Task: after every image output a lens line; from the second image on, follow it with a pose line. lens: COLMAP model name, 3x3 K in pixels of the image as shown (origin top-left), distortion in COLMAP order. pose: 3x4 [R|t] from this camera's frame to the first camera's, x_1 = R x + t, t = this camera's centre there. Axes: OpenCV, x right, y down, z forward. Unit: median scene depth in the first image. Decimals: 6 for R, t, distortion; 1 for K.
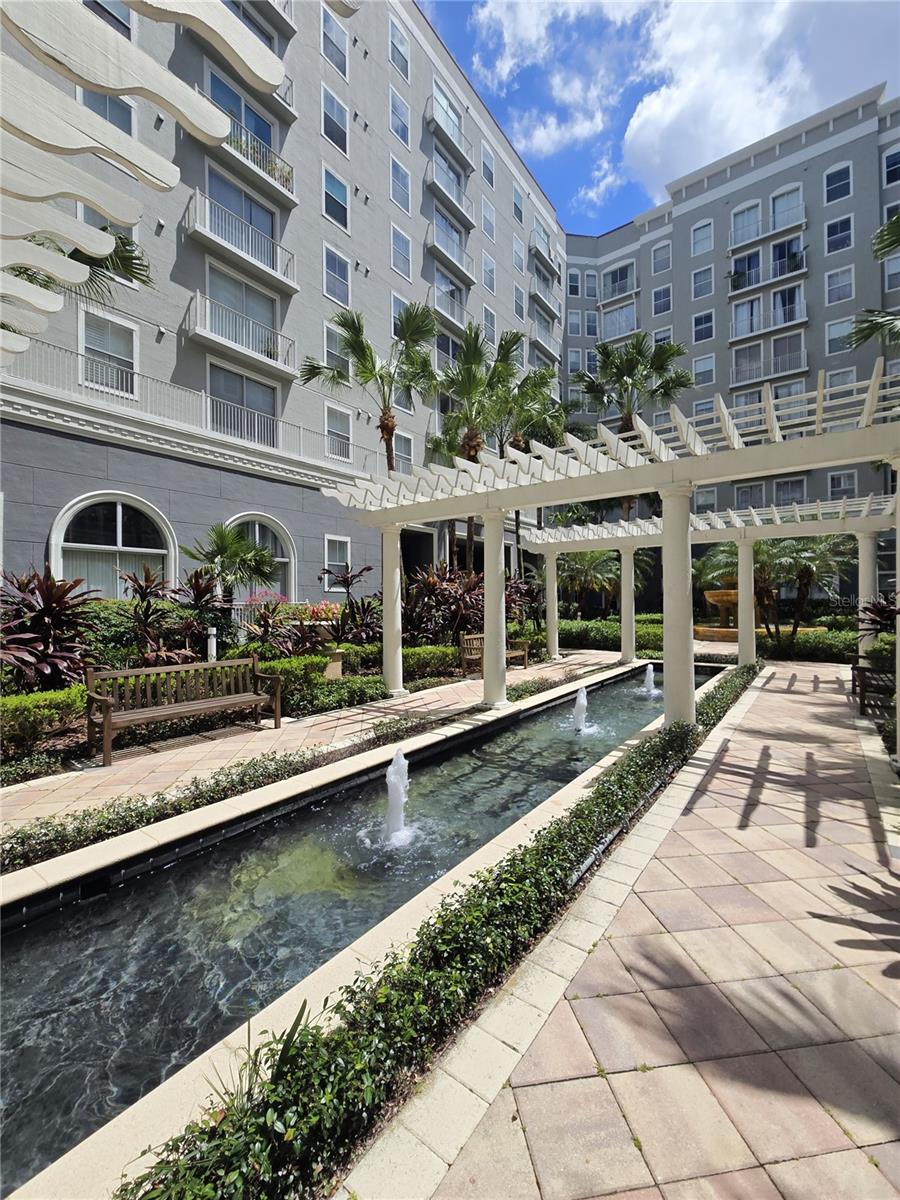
lens RADIAL K [[502.5, 0, 446.9], [0, 502.5, 598.9], [0, 0, 1]] dist [0.002797, -0.000318]
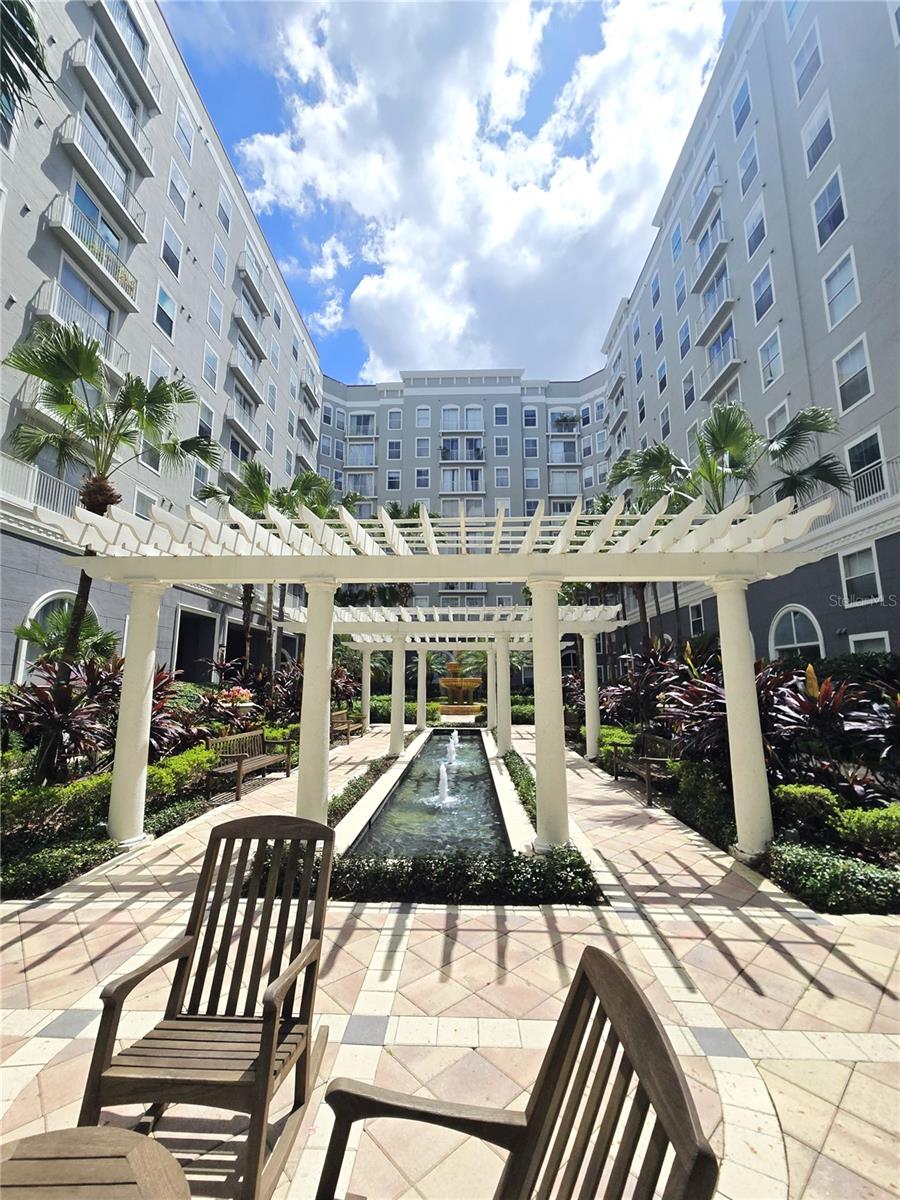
lens RADIAL K [[502.5, 0, 446.9], [0, 502.5, 598.9], [0, 0, 1]] dist [0.002797, -0.000318]
pose [[0.825508, 0.103523, 0.554814, -0.175528], [-0.015830, 0.986894, -0.160591, -0.006430], [-0.564168, 0.123787, 0.816328, -0.113106]]
